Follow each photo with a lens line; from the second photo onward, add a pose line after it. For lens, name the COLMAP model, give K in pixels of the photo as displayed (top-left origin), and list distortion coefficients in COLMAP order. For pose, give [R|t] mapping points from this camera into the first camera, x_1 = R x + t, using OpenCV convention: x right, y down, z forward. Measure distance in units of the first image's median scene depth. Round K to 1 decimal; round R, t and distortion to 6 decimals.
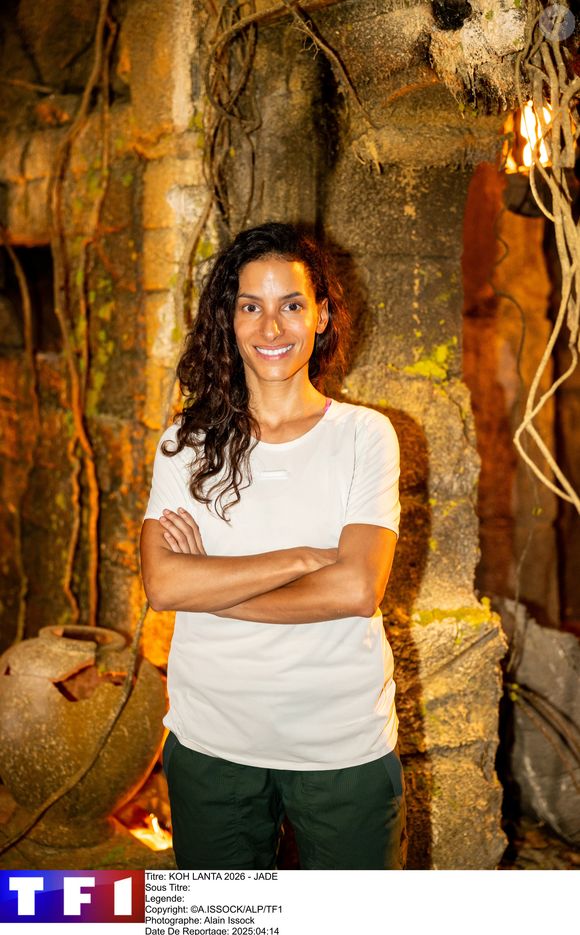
lens RADIAL K [[1395.4, 0, 253.8], [0, 1395.4, 370.6], [0, 0, 1]] dist [0.009505, 0.000000]
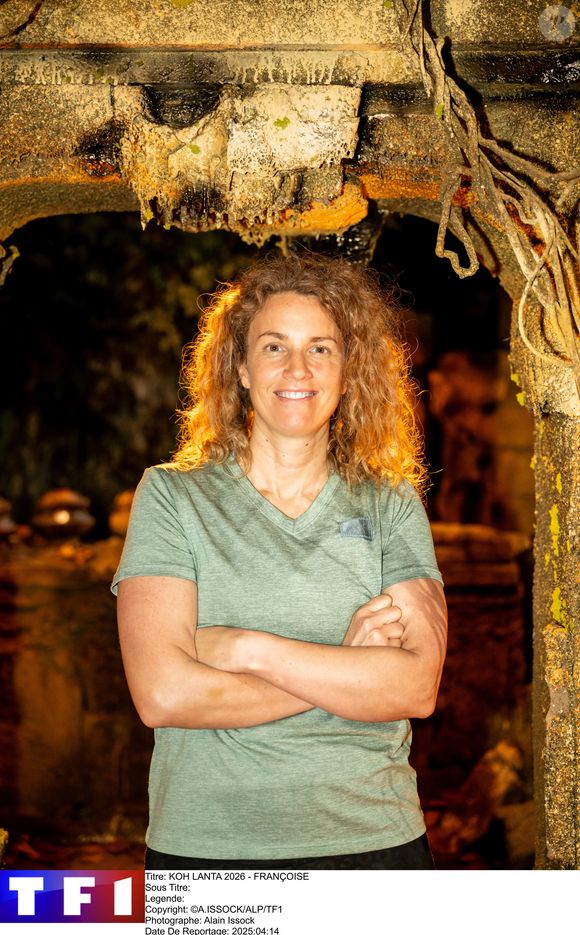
lens RADIAL K [[1436.1, 0, 297.5], [0, 1436.1, 444.5], [0, 0, 1]] dist [-0.001011, 0.000000]
pose [[0.513210, 0.002562, 0.858259, -0.456923], [0.046758, 0.998427, -0.030940, -0.015579], [-0.856989, 0.056009, 0.512283, 0.398574]]
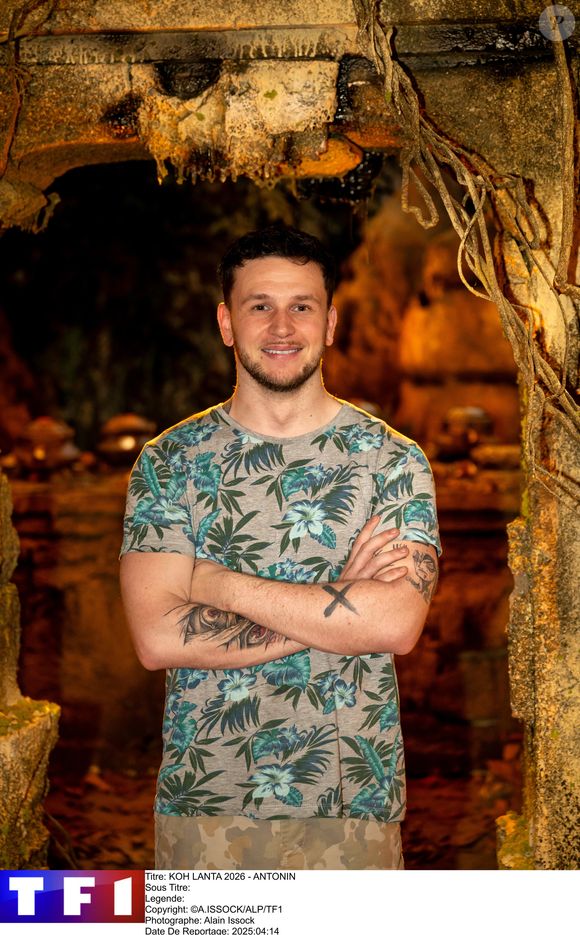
lens RADIAL K [[1756.3, 0, 301.7], [0, 1756.3, 445.7], [0, 0, 1]] dist [-0.005595, 0.000000]
pose [[0.579060, -0.043657, 0.814115, -0.678472], [0.057940, 0.998244, 0.012319, -0.003565], [-0.813224, 0.040037, 0.580572, 0.165720]]
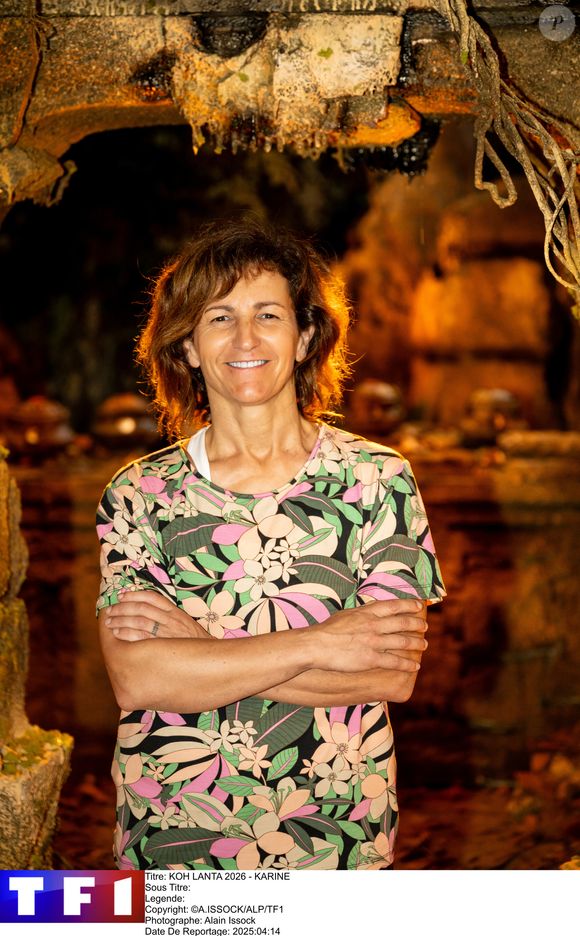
lens RADIAL K [[1833.7, 0, 306.0], [0, 1833.7, 435.8], [0, 0, 1]] dist [-0.006907, 0.000000]
pose [[0.569563, -0.049606, 0.820450, -0.632946], [0.050605, 0.998400, 0.025234, -0.024430], [-0.820389, 0.027146, 0.571162, 0.241884]]
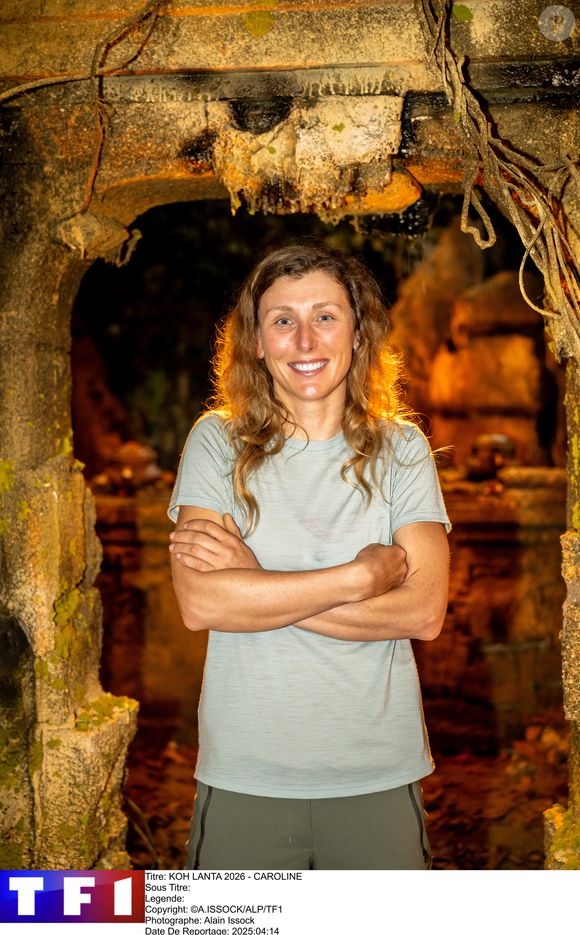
lens RADIAL K [[1402.2, 0, 300.2], [0, 1402.2, 439.4], [0, 0, 1]] dist [0.003229, 0.000000]
pose [[0.602756, -0.022798, 0.797600, -0.558901], [0.054284, 0.998447, -0.012484, 0.004695], [-0.796077, 0.050822, 0.603057, 0.270381]]
